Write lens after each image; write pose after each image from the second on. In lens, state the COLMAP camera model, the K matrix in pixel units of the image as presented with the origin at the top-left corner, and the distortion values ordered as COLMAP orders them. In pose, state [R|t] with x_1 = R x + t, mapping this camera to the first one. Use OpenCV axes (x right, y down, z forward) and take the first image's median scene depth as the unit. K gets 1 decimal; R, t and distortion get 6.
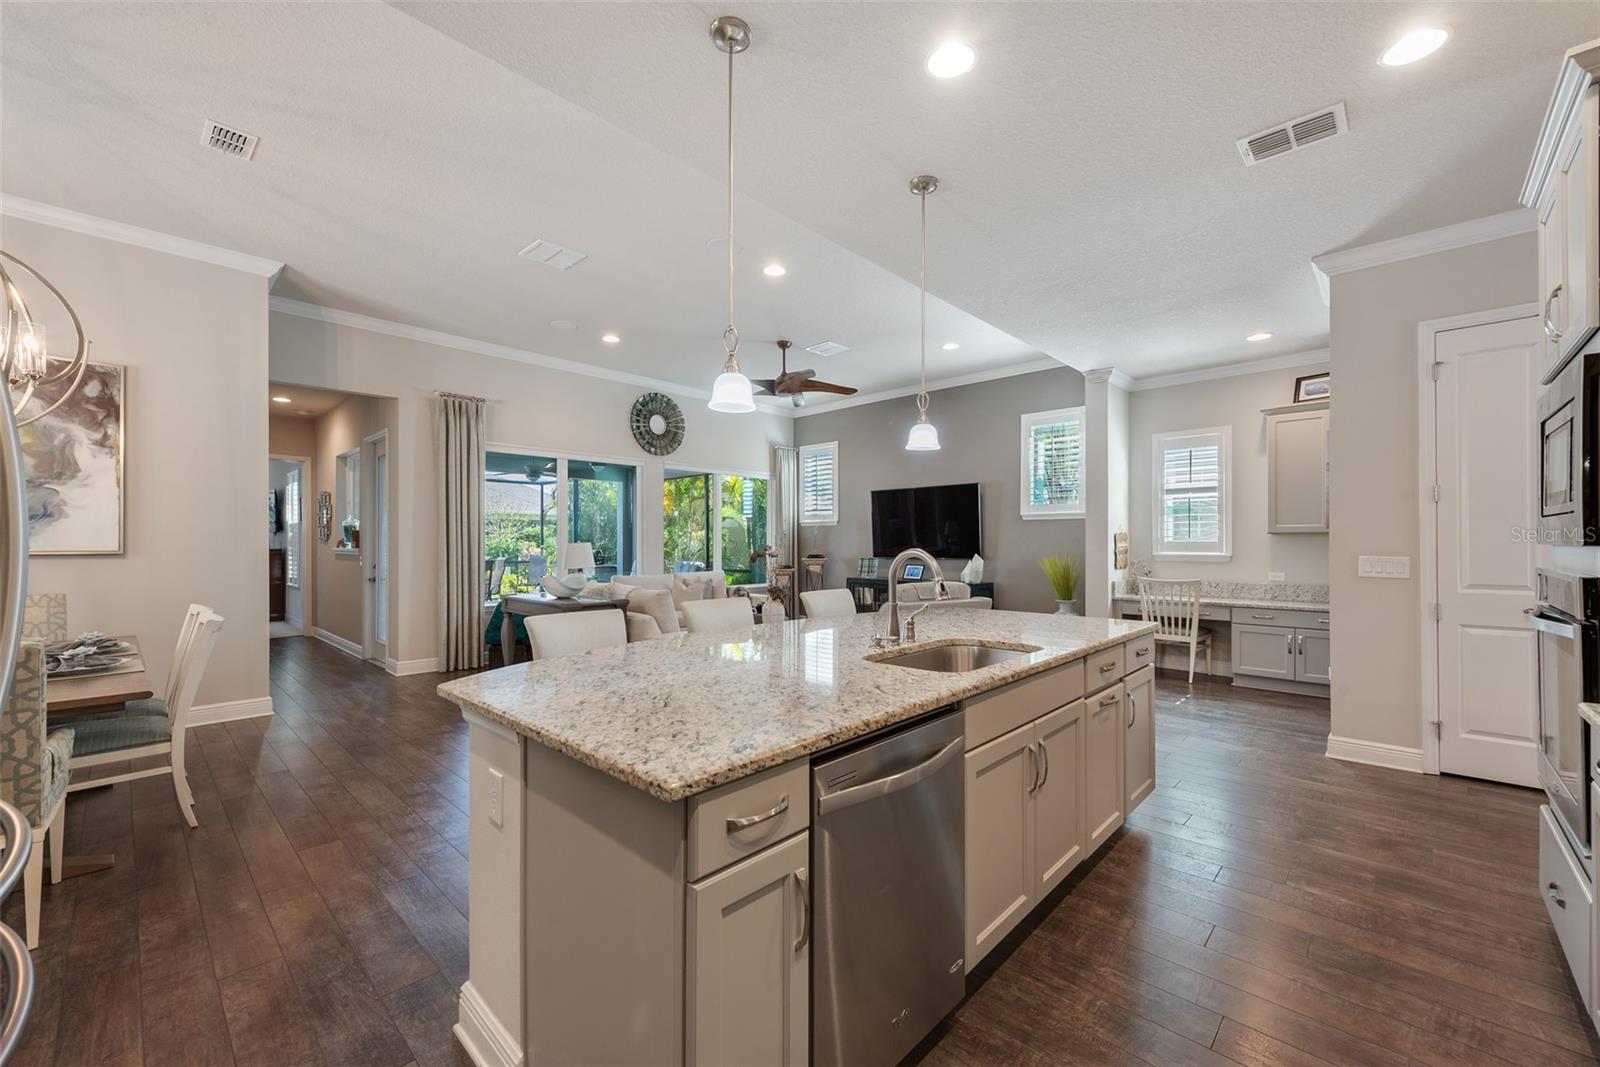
lens RADIAL K [[630.9, 0, 792.2], [0, 630.9, 547.3], [0, 0, 1]] dist [0.008808, -0.002297]
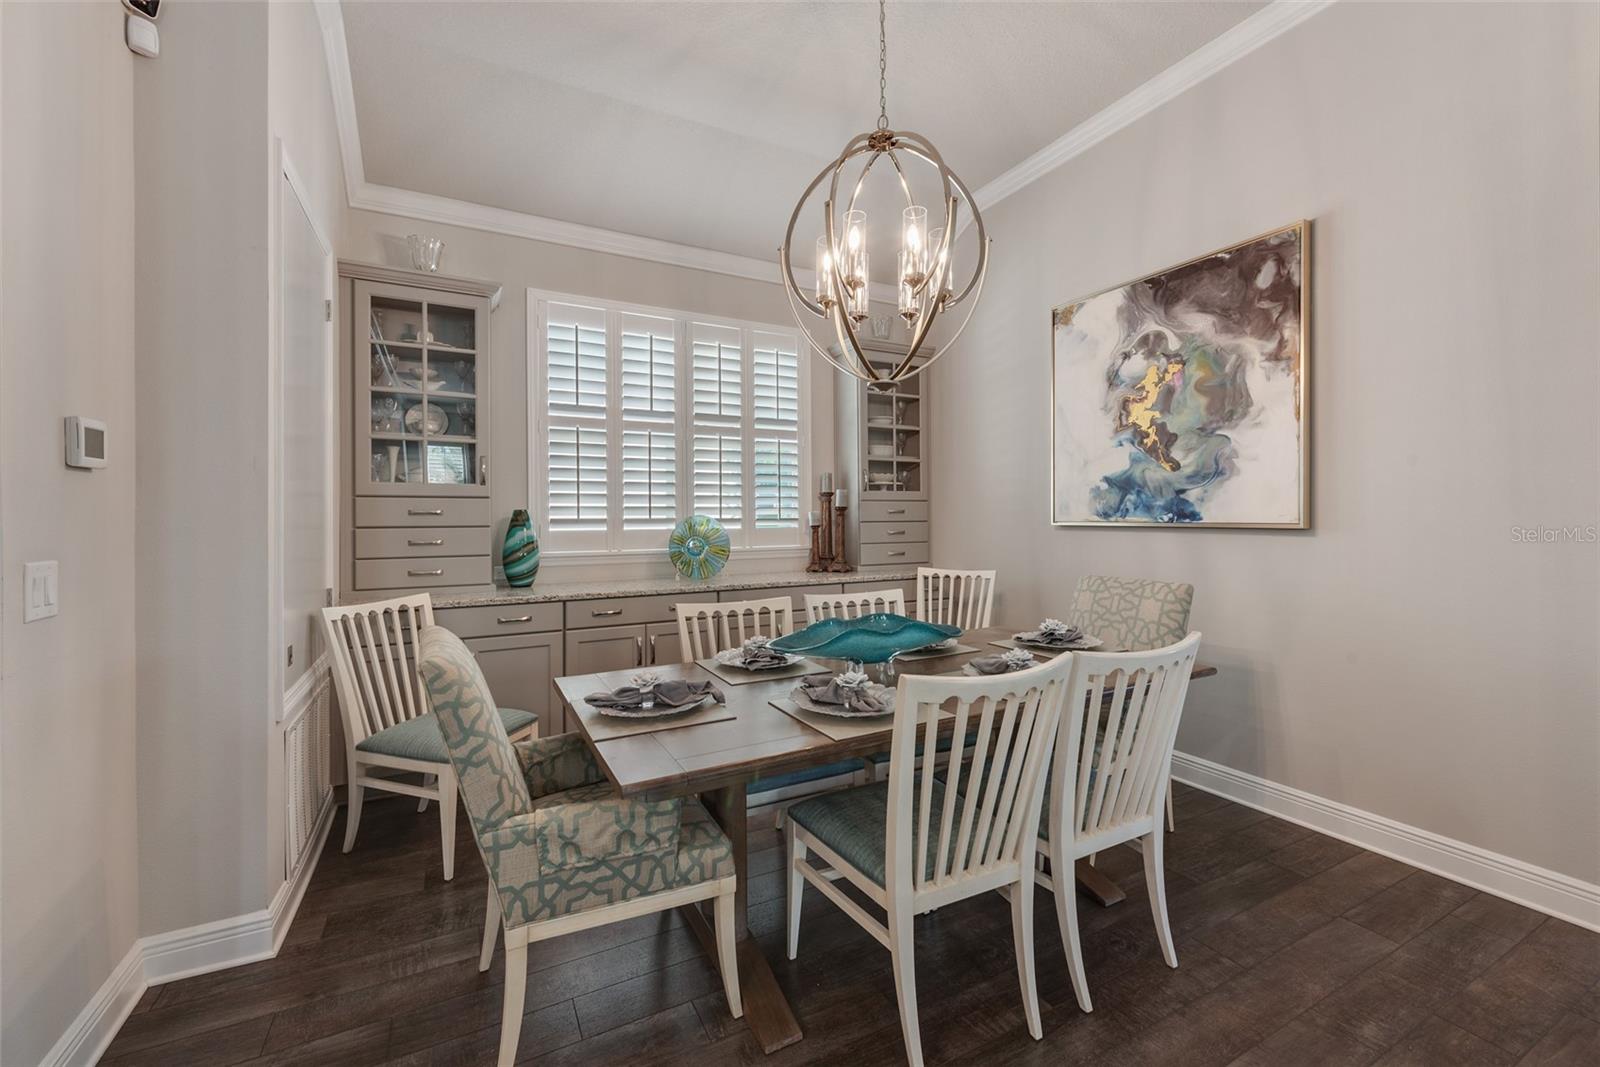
lens RADIAL K [[630.9, 0, 797.6], [0, 630.9, 517.9], [0, 0, 1]] dist [0.008808, -0.002297]
pose [[-0.311379, 0.003370, -0.950280, -0.177013], [0.000244, 0.999994, 0.003466, -0.000903], [0.950286, 0.000847, -0.311378, 0.402793]]
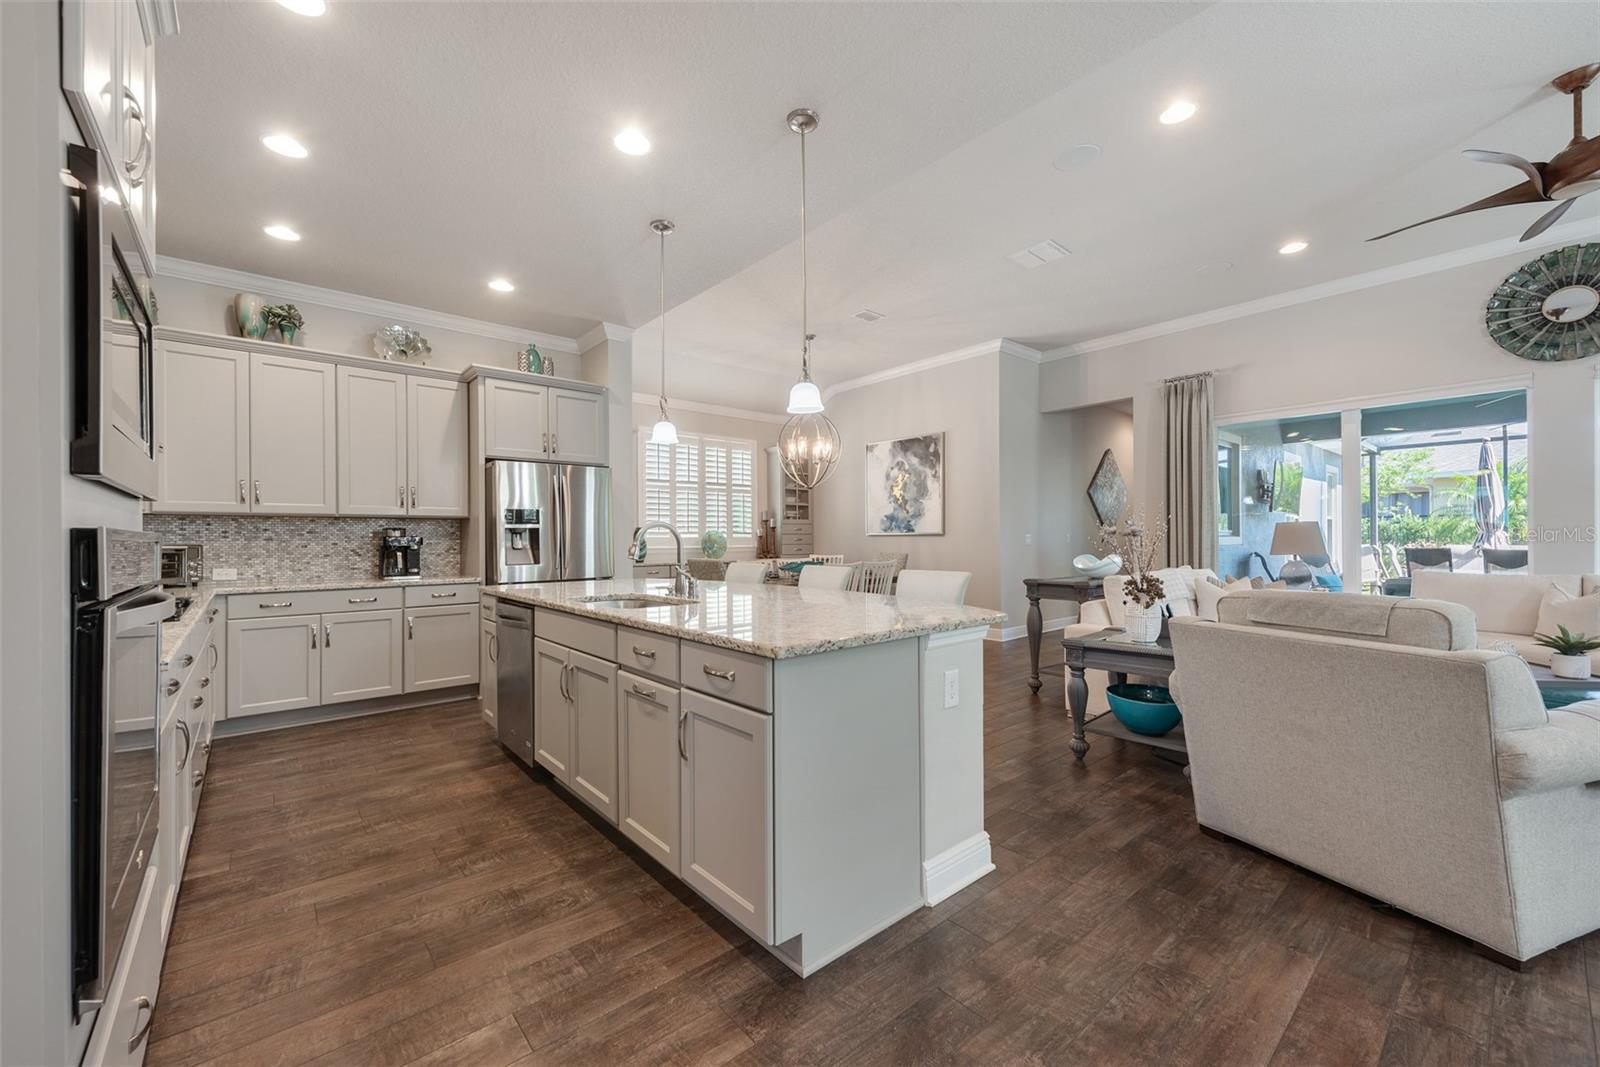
lens RADIAL K [[630.9, 0, 800.4], [0, 630.9, 530.3], [0, 0, 1]] dist [0.008808, -0.002297]
pose [[-0.093004, -0.012138, -0.995592, 0.441186], [-0.001275, 0.999926, -0.012072, 0.011352], [0.995665, 0.000146, -0.093013, 0.424381]]
